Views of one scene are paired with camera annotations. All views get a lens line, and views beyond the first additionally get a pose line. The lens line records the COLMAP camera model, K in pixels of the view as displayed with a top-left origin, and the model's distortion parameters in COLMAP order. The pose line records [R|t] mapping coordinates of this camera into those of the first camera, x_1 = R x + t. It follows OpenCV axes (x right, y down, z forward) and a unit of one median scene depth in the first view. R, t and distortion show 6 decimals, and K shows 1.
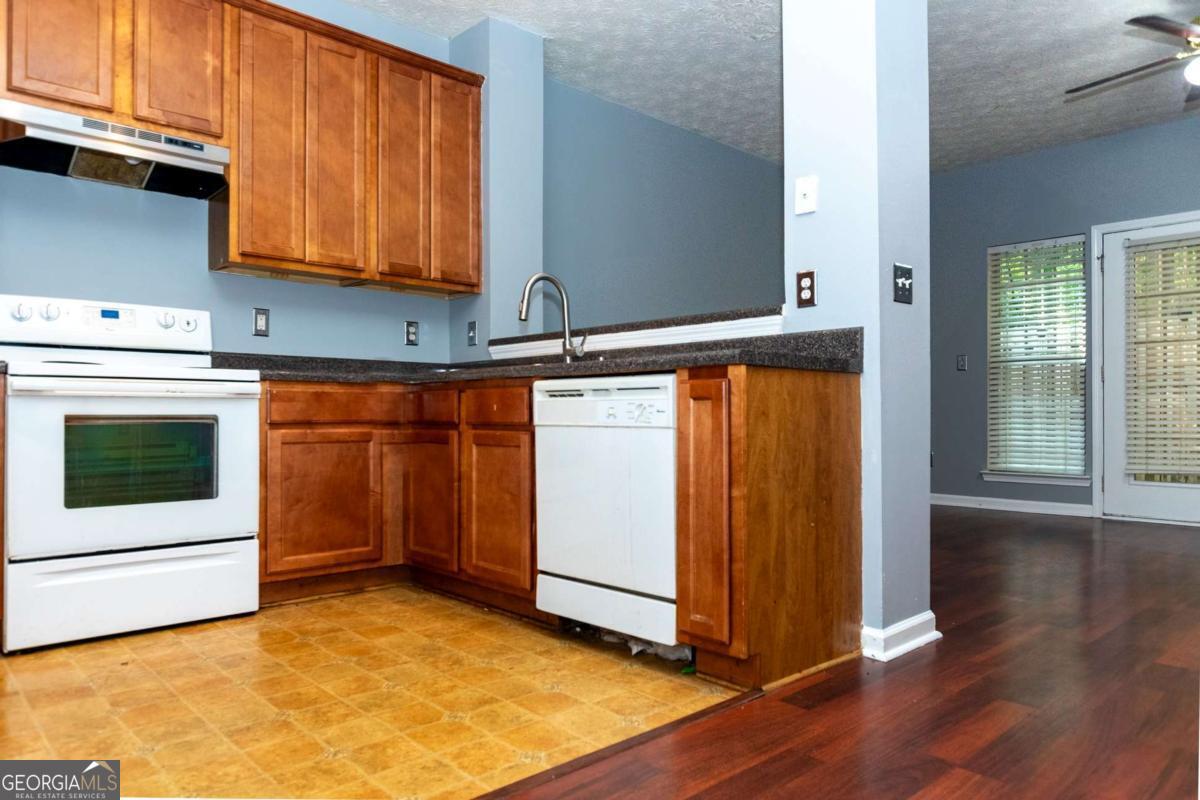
lens RADIAL K [[769.0, 0, 597.0], [0, 769.0, 408.2], [0, 0, 1]] dist [-0.001729, -0.003937]
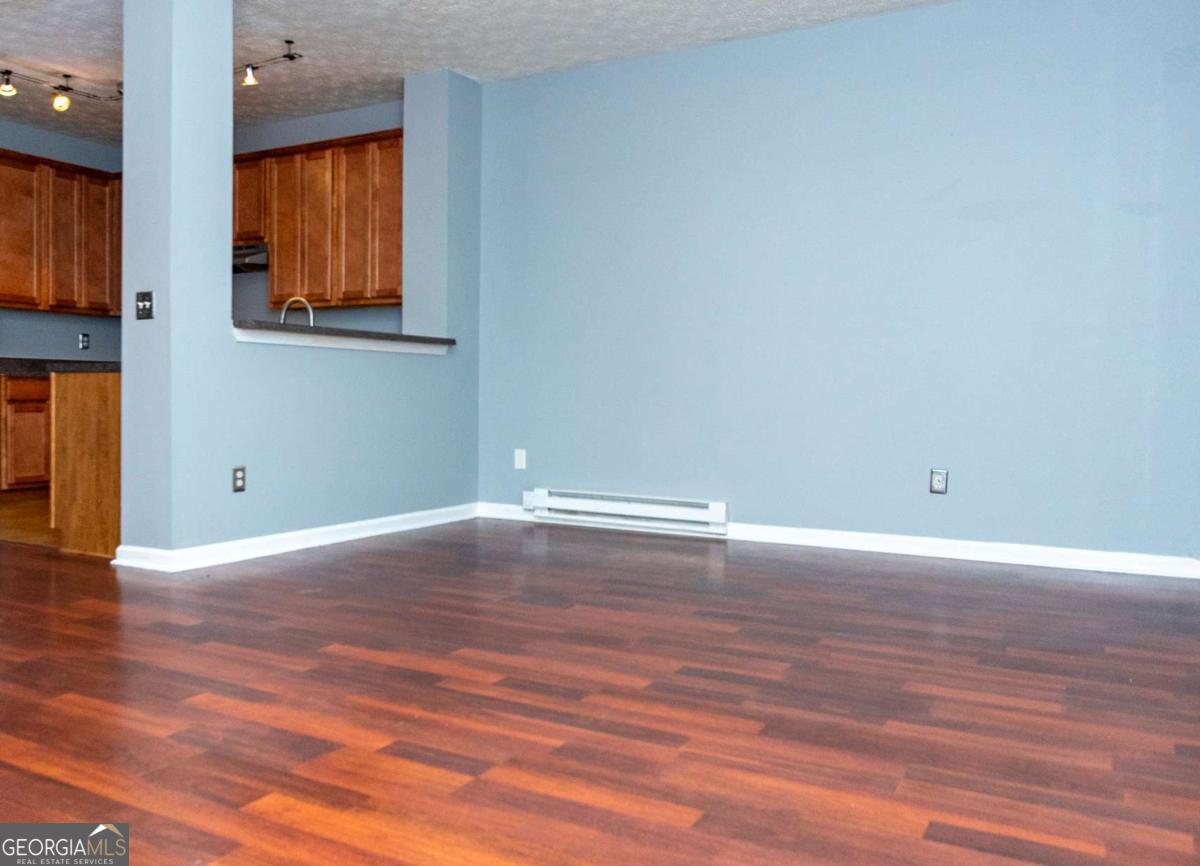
lens RADIAL K [[1034.8, 0, 598.8], [0, 1034.8, 430.3], [0, 0, 1]] dist [-0.001606, -0.002381]
pose [[0.315438, 0.039925, -0.948106, 2.150692], [-0.002980, 0.999151, 0.041083, -0.015201], [0.948942, -0.010134, 0.315289, 1.054957]]
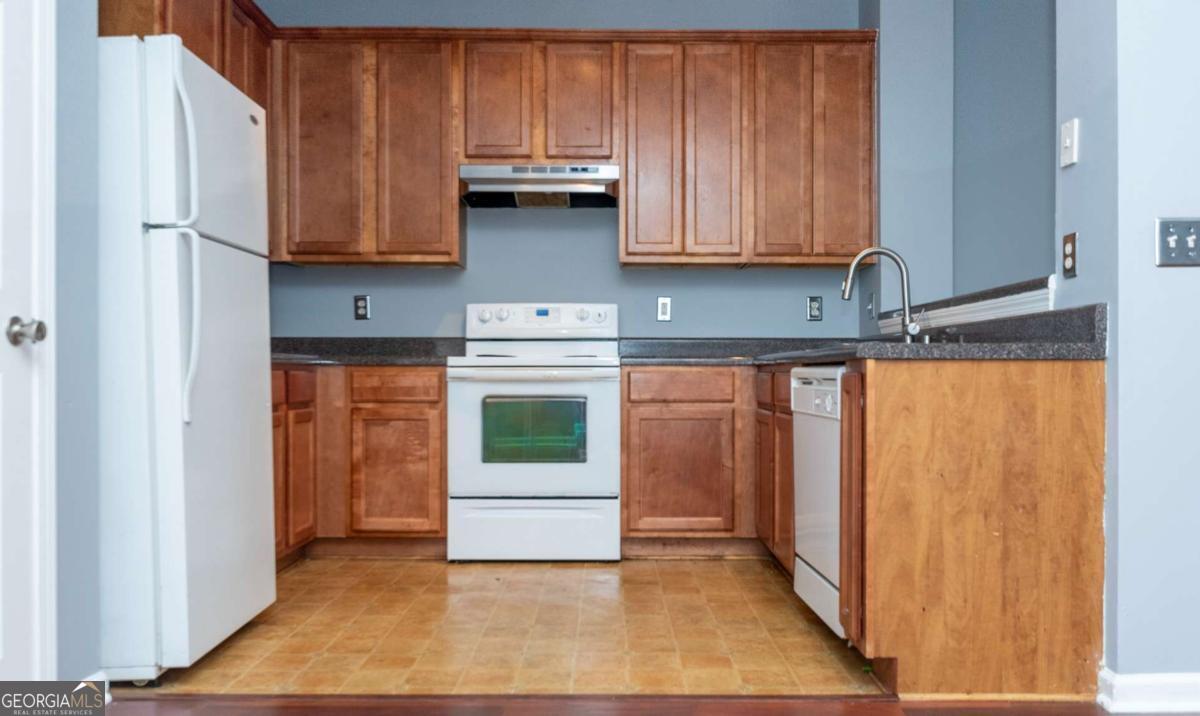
lens RADIAL K [[944.7, 0, 652.3], [0, 944.7, 378.8], [0, 0, 1]] dist [0.004745, 0.001769]
pose [[0.755679, 0.005320, -0.654920, 0.552464], [0.004357, 0.999904, 0.013150, -0.034761], [0.654927, -0.012791, 0.755584, -0.065243]]
